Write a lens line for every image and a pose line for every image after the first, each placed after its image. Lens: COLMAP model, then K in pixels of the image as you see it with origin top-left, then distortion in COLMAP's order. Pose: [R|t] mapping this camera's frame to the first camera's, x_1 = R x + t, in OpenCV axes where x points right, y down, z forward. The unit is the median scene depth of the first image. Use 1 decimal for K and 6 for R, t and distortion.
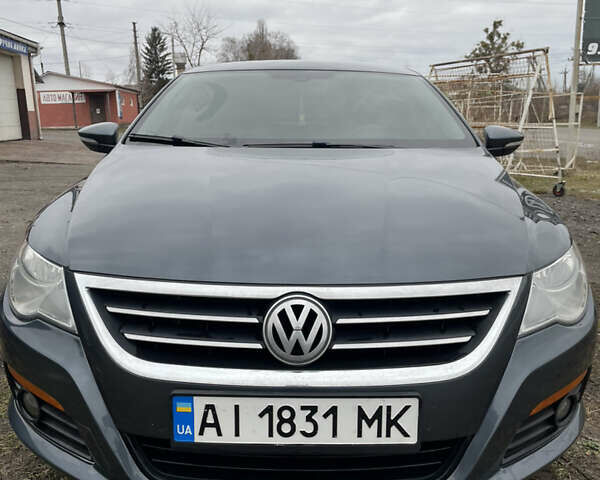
lens RADIAL K [[608.2, 0, 300.0], [0, 608.2, 240.0], [0, 0, 1]] dist [0.043322, -0.030300]
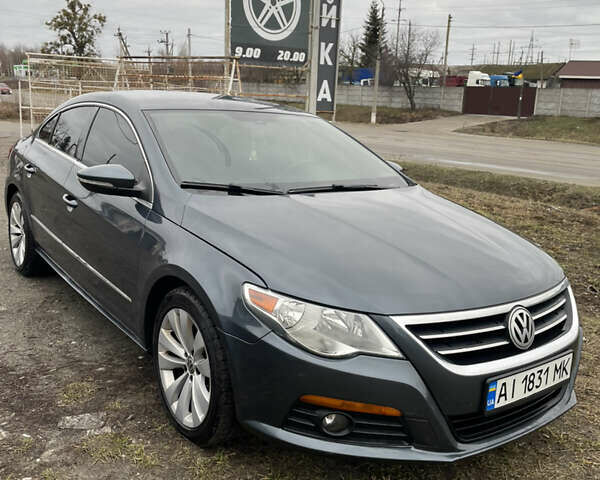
lens RADIAL K [[608.2, 0, 300.0], [0, 608.2, 240.0], [0, 0, 1]] dist [0.043322, -0.030300]
pose [[0.795793, -0.093669, 0.598280, -1.180713], [0.067016, 0.995519, 0.066721, -0.196851], [-0.601848, -0.013002, 0.798504, 0.025639]]
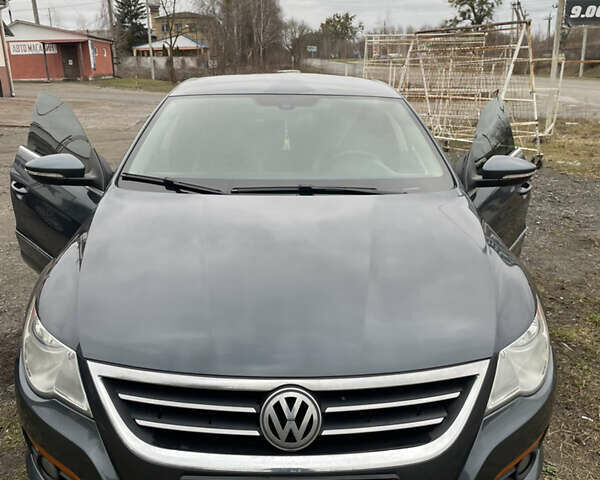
lens RADIAL K [[609.9, 0, 296.3], [0, 609.9, 246.5], [0, 0, 1]] dist [0.034560, -0.011190]
pose [[0.999632, -0.006525, 0.026334, -0.017422], [0.004037, 0.995616, 0.093451, -0.223382], [-0.026828, -0.093310, 0.995276, -0.080333]]
